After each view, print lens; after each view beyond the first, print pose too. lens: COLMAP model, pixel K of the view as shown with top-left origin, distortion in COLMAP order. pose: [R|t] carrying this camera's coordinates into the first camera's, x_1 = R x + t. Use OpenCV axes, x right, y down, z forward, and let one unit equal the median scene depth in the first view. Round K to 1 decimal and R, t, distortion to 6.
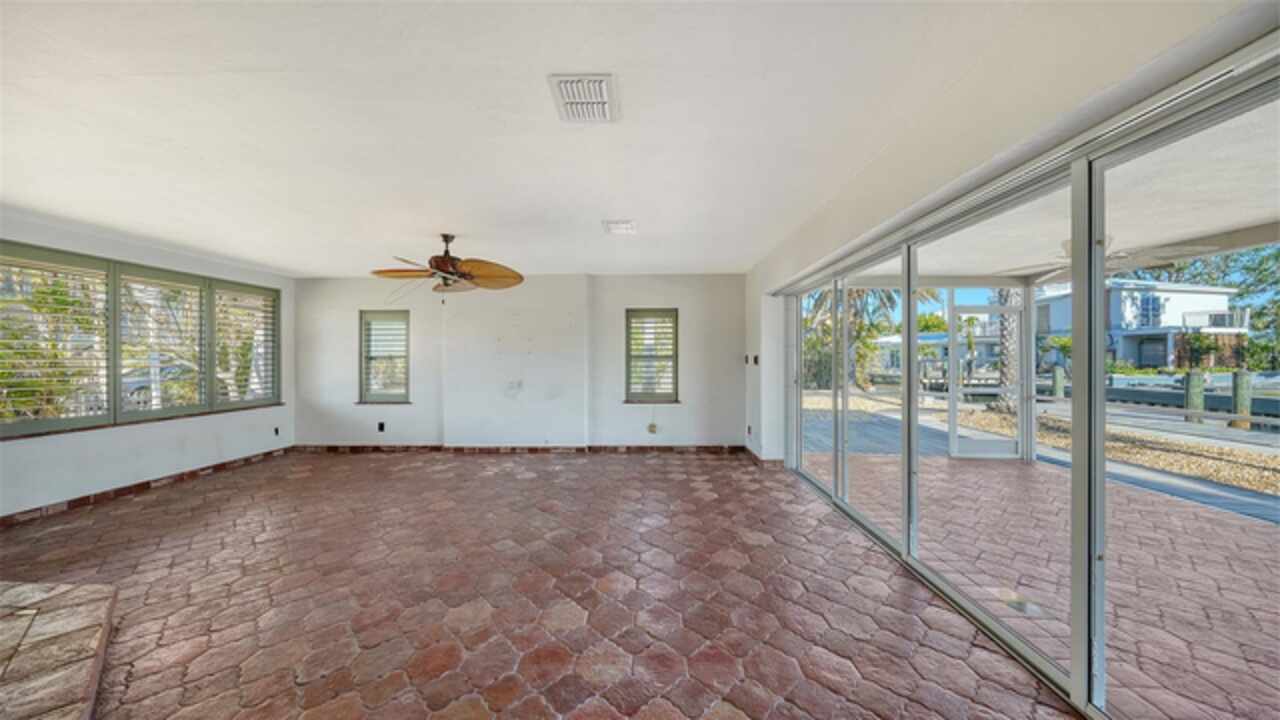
lens RADIAL K [[445.6, 0, 640.0], [0, 445.6, 360.0], [0, 0, 1]] dist [-0.000121, -0.000090]
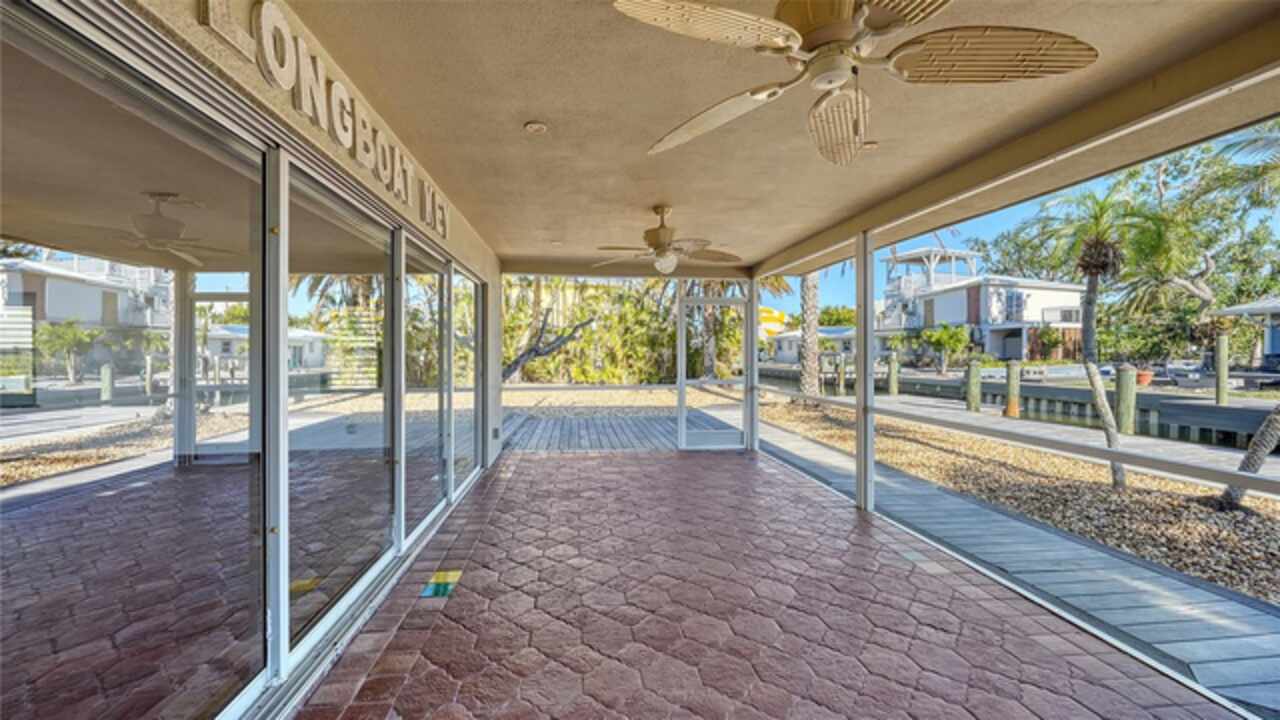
lens RADIAL K [[488.6, 0, 640.0], [0, 488.6, 360.0], [0, 0, 1]] dist [0.014165, 0.000013]
pose [[0.989249, -0.005386, 0.146142, 0.114780], [0.004168, 0.999954, 0.008640, 0.002147], [-0.146182, -0.007938, 0.989226, -0.018267]]
